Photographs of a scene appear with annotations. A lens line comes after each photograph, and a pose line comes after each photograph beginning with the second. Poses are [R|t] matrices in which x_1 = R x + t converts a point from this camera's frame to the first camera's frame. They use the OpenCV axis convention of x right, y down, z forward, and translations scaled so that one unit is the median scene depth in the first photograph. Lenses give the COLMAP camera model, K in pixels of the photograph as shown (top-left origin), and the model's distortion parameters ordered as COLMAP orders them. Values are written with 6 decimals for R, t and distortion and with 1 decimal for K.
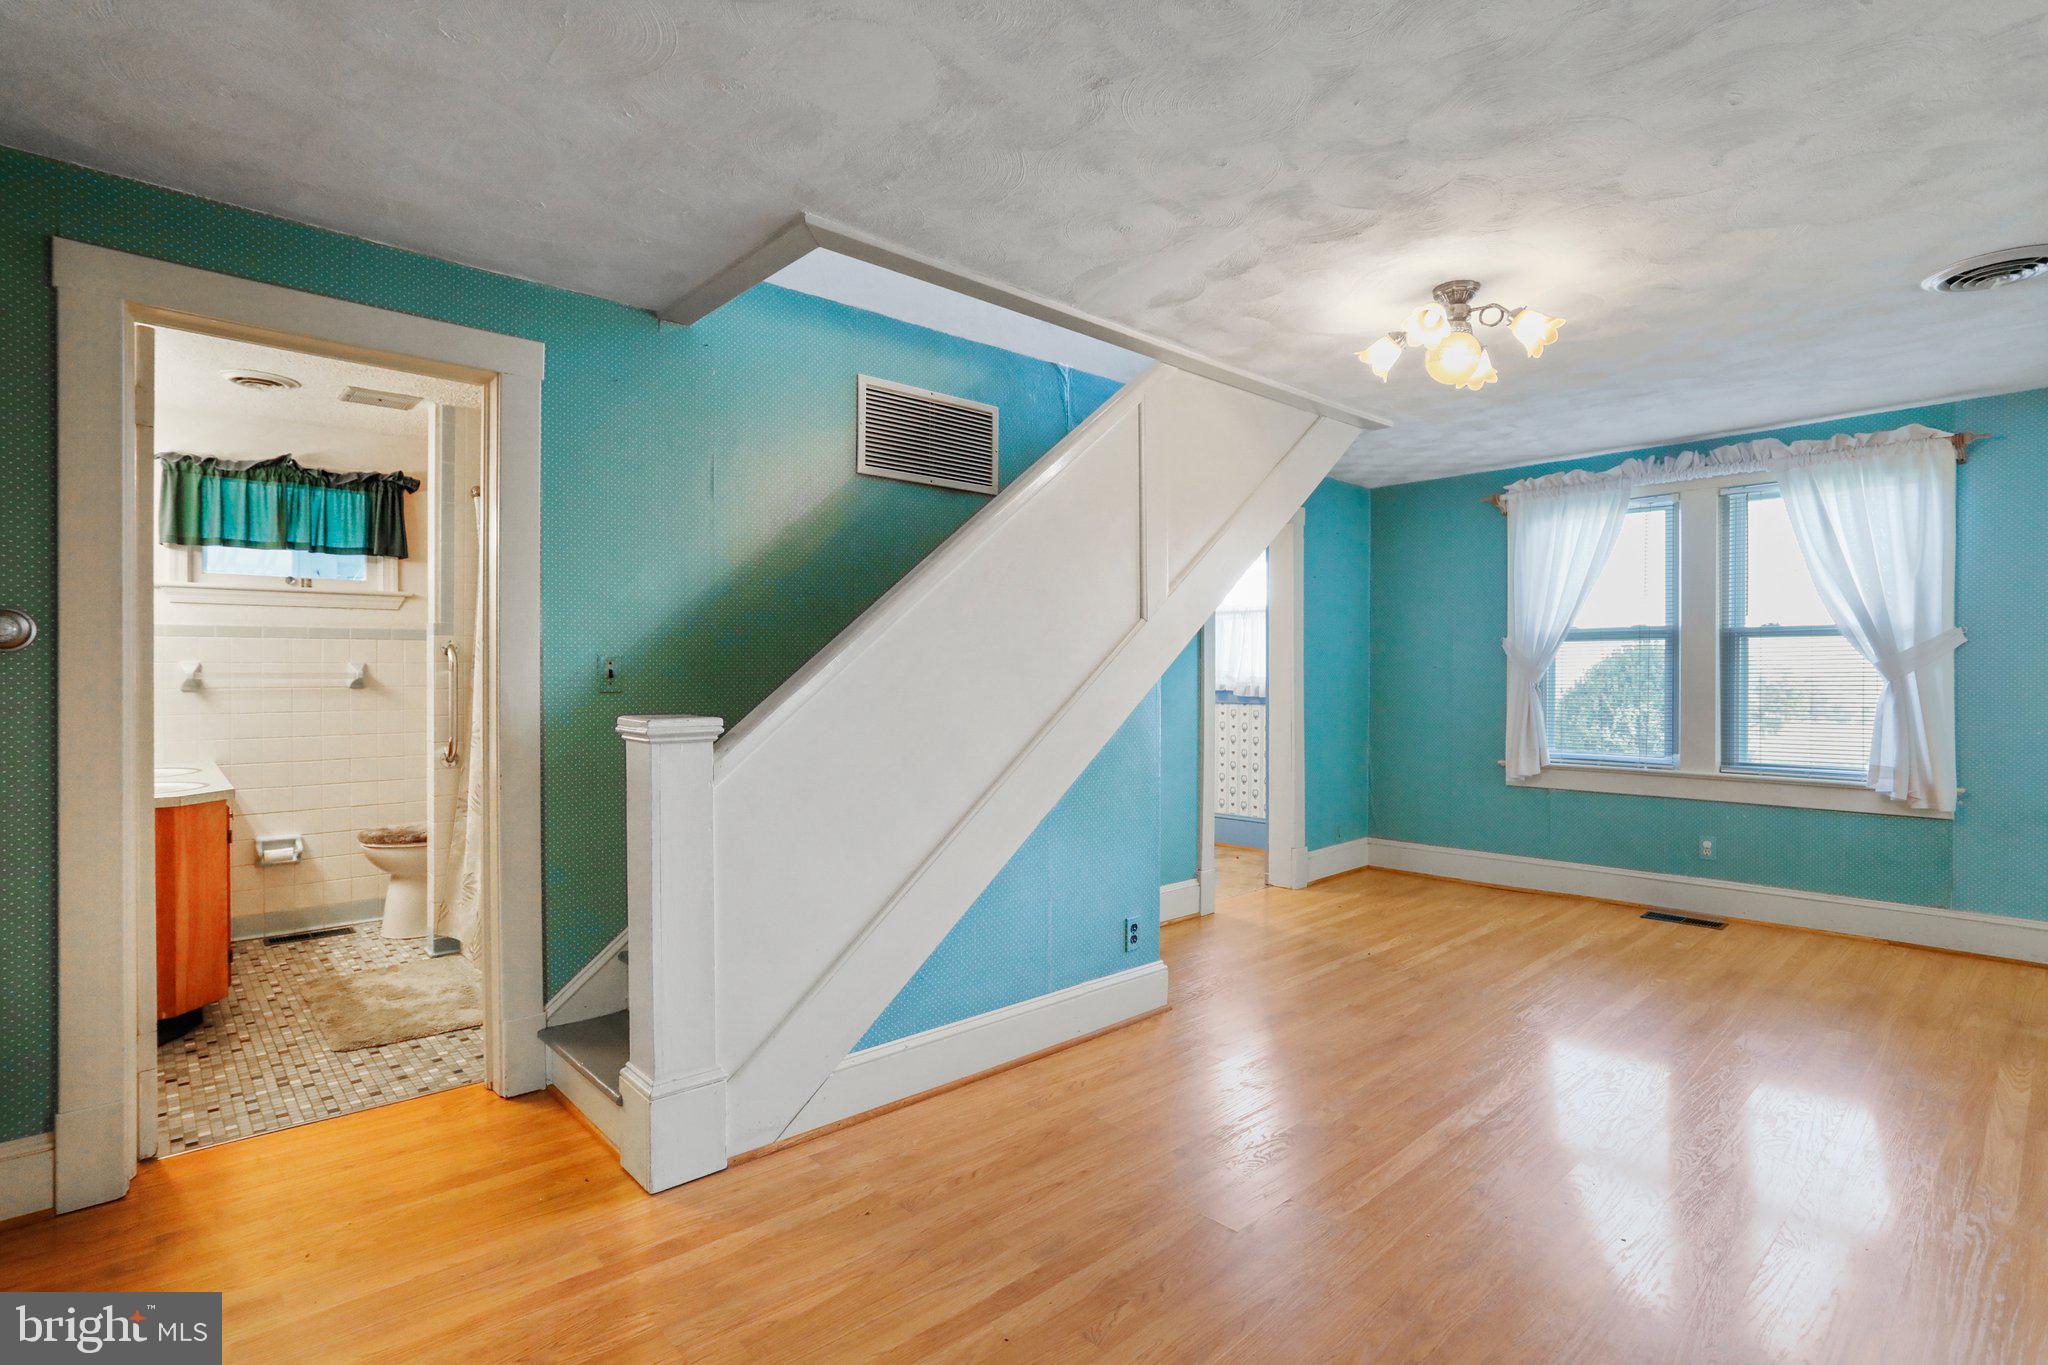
lens RADIAL K [[989.9, 0, 1020.6], [0, 989.9, 675.0], [0, 0, 1]] dist [-0.067139, 0.033074]
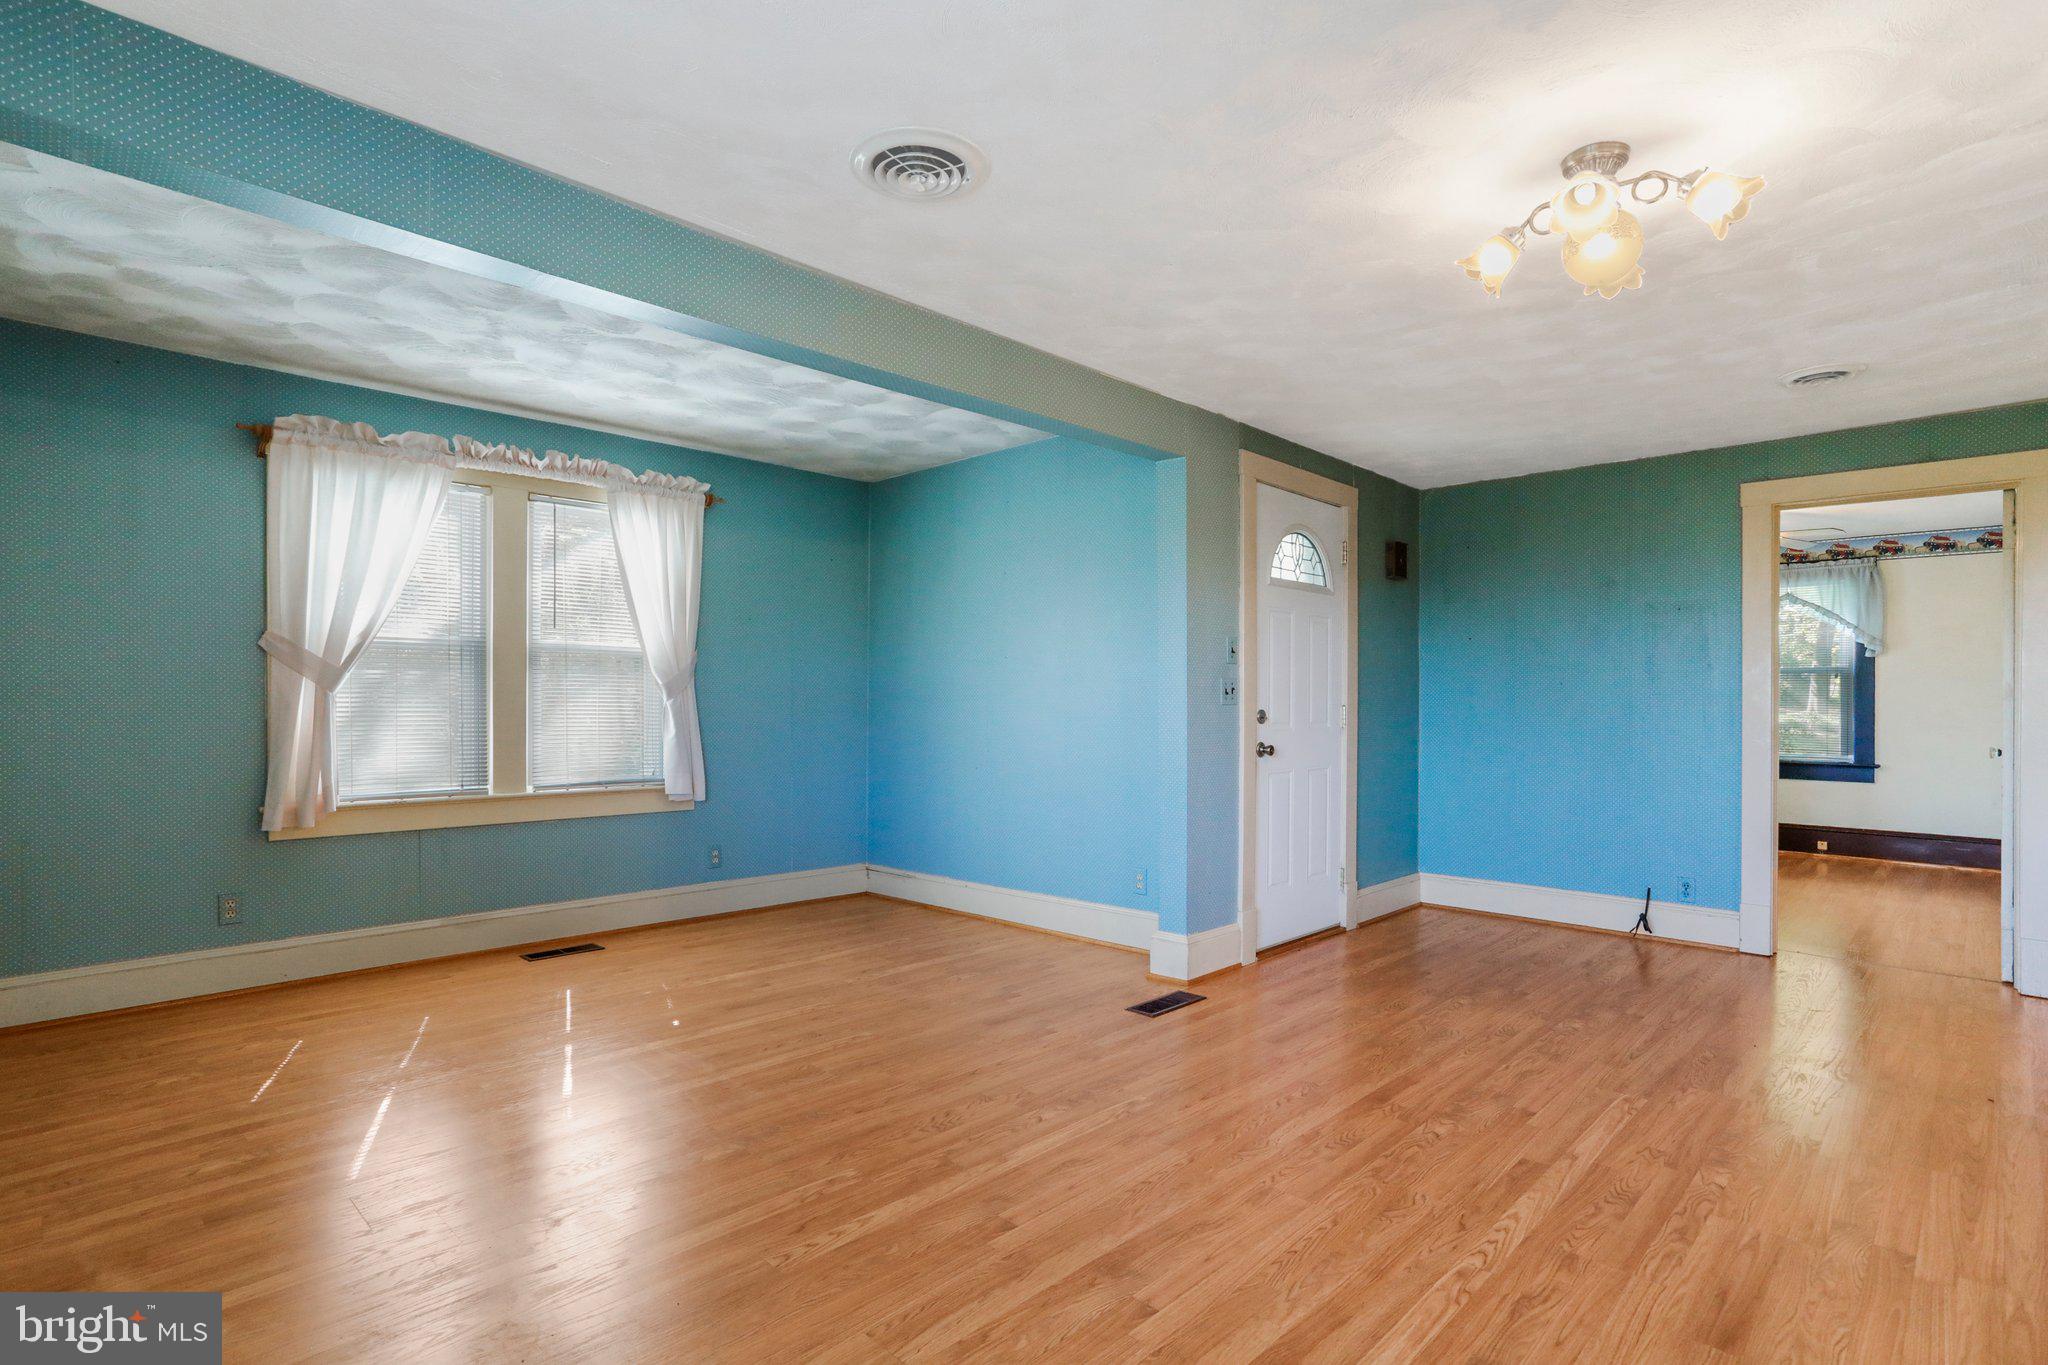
lens RADIAL K [[1020.9, 0, 978.9], [0, 1020.9, 716.9], [0, 0, 1]] dist [-0.032132, 0.000116]
pose [[-0.999402, -0.001810, -0.034535, 0.655568], [-0.002166, 0.999945, 0.010271, 0.015927], [0.034514, 0.010340, -0.999351, 1.209342]]
